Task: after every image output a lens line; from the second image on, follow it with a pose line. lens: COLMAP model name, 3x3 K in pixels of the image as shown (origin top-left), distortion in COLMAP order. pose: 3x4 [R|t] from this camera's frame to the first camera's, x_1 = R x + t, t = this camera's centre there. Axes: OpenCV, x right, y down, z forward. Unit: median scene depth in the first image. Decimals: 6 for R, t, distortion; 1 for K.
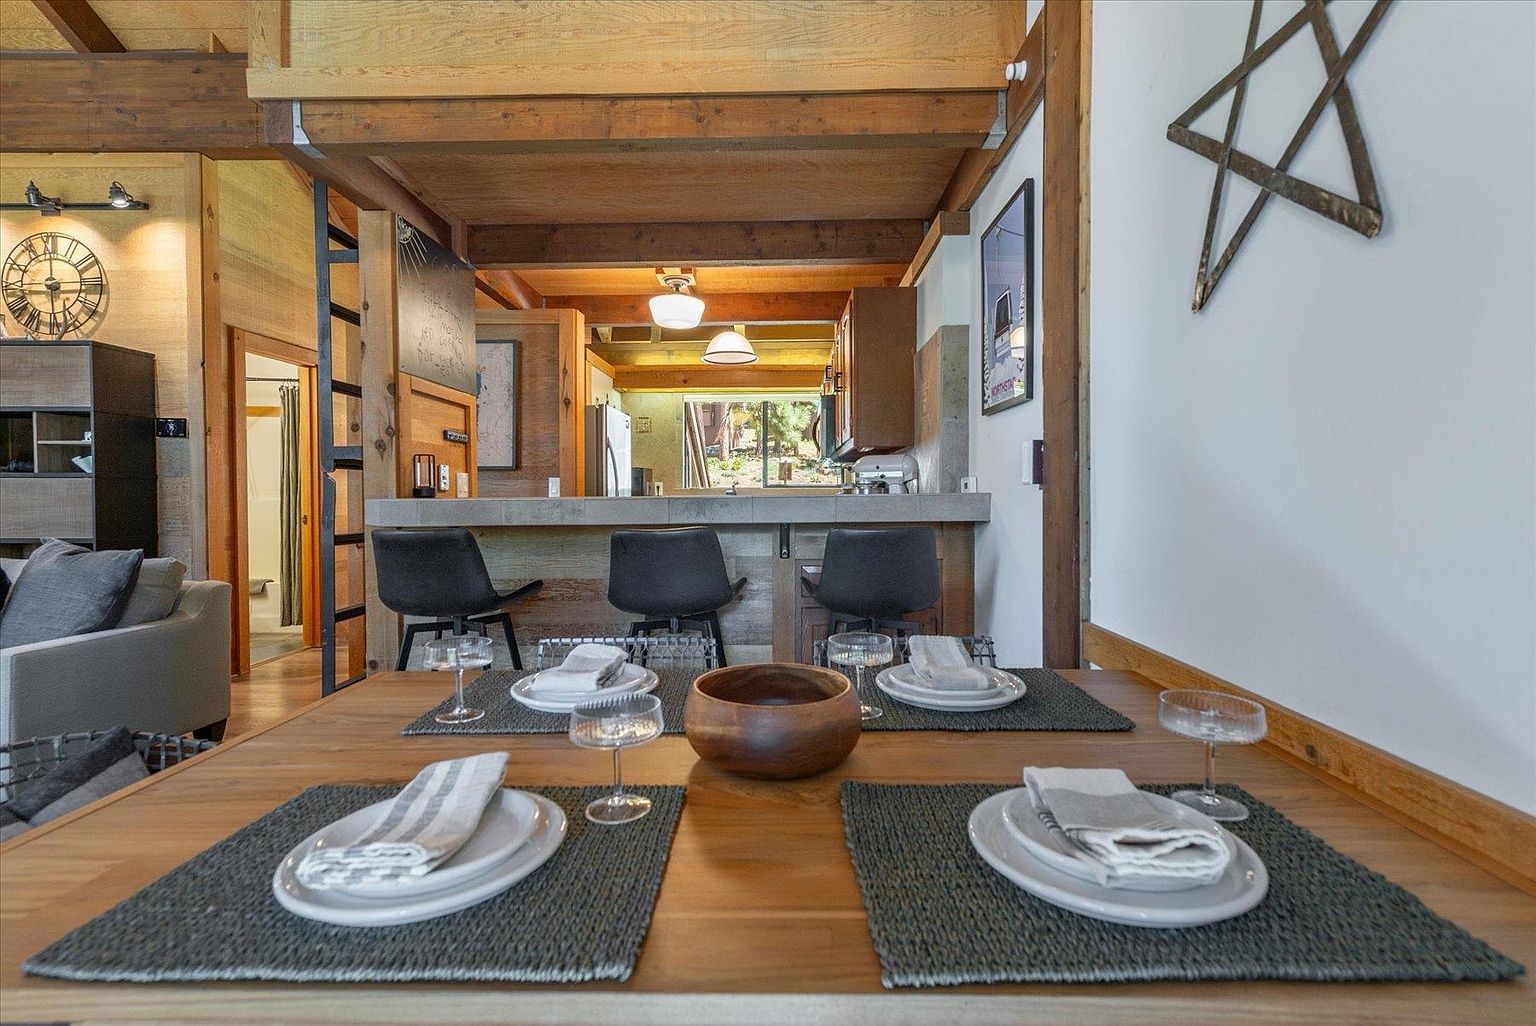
lens RADIAL K [[724.1, 0, 768.1], [0, 724.1, 510.7], [0, 0, 1]] dist [-0.000050, -0.001165]
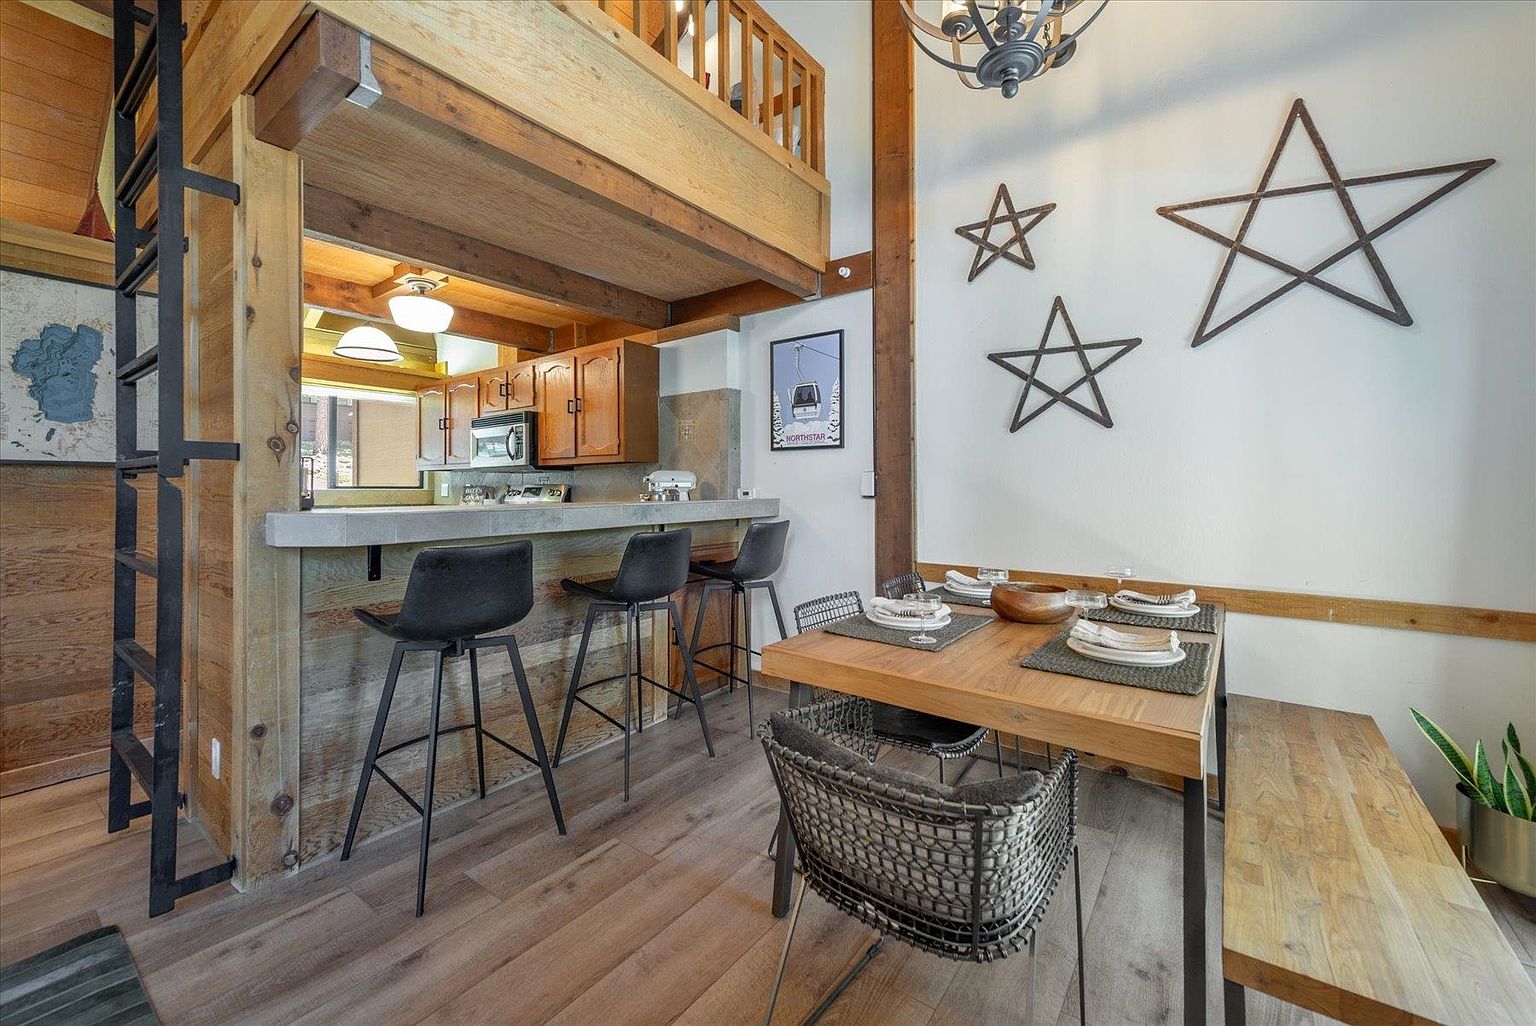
lens RADIAL K [[617.1, 0, 773.6], [0, 617.1, 487.2], [0, 0, 1]] dist [0.011063, -0.003153]
pose [[0.588575, 0.005448, 0.808425, -0.502454], [0.016511, 0.999688, -0.018758, -0.014750], [-0.808274, 0.024388, 0.588301, 0.114005]]
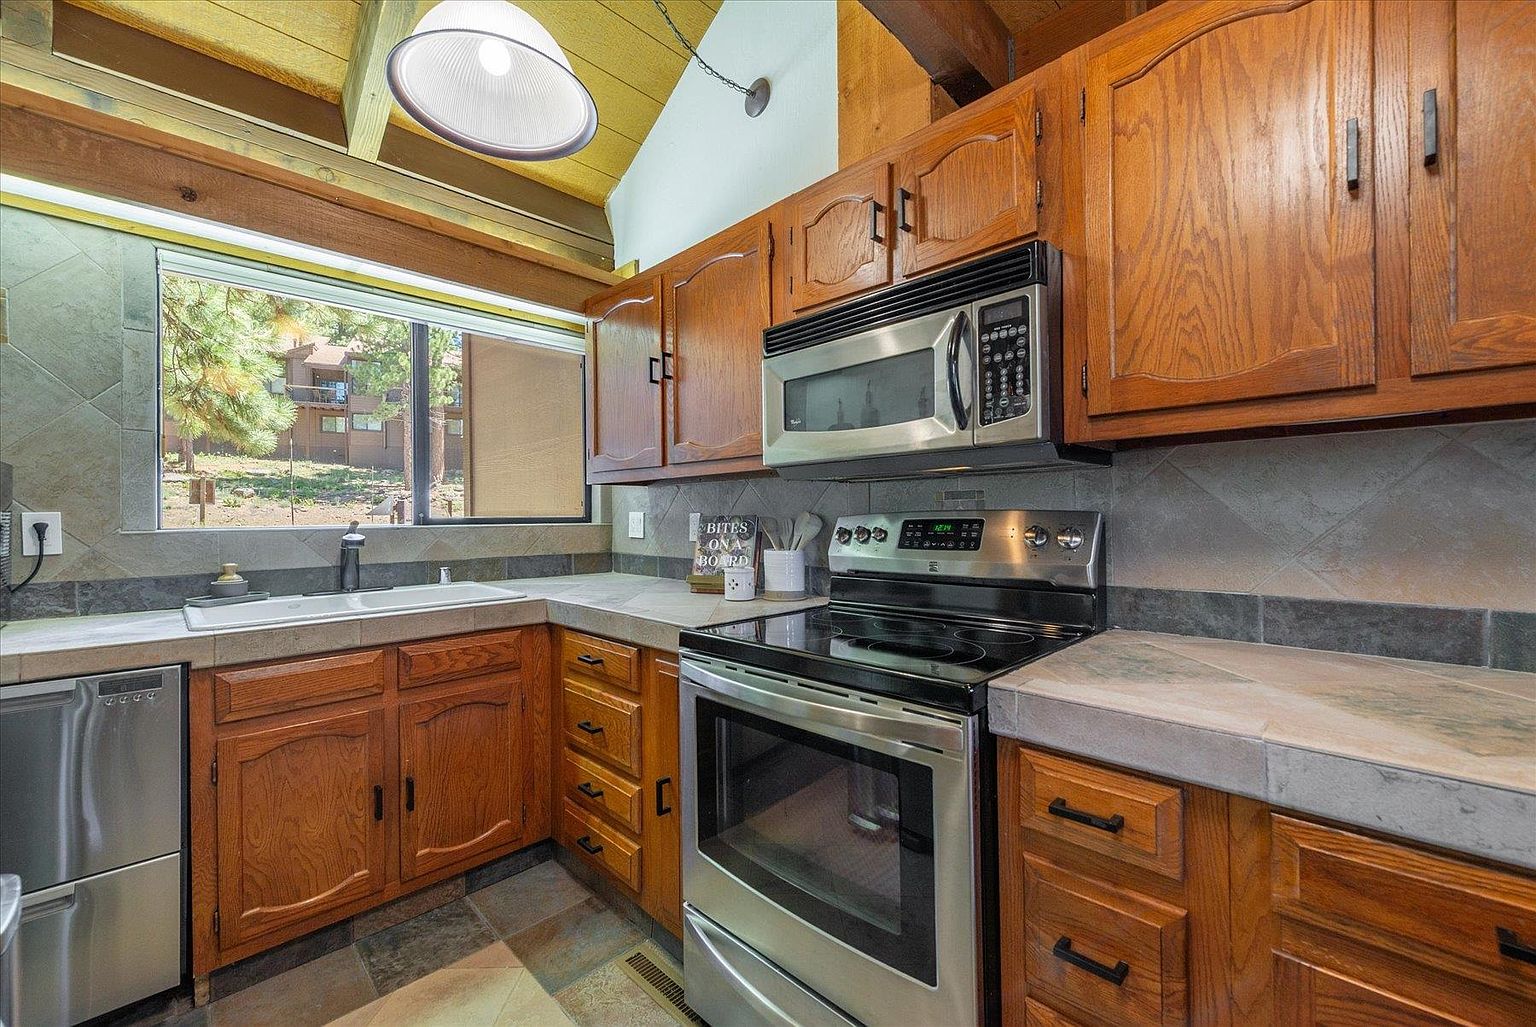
lens RADIAL K [[617.1, 0, 770.0], [0, 617.1, 518.4], [0, 0, 1]] dist [0.011063, -0.003153]
pose [[0.695713, -0.005749, 0.718296, -0.200543], [0.022668, 0.999646, -0.013954, -0.040554], [-0.717962, 0.025990, 0.695597, 0.943932]]
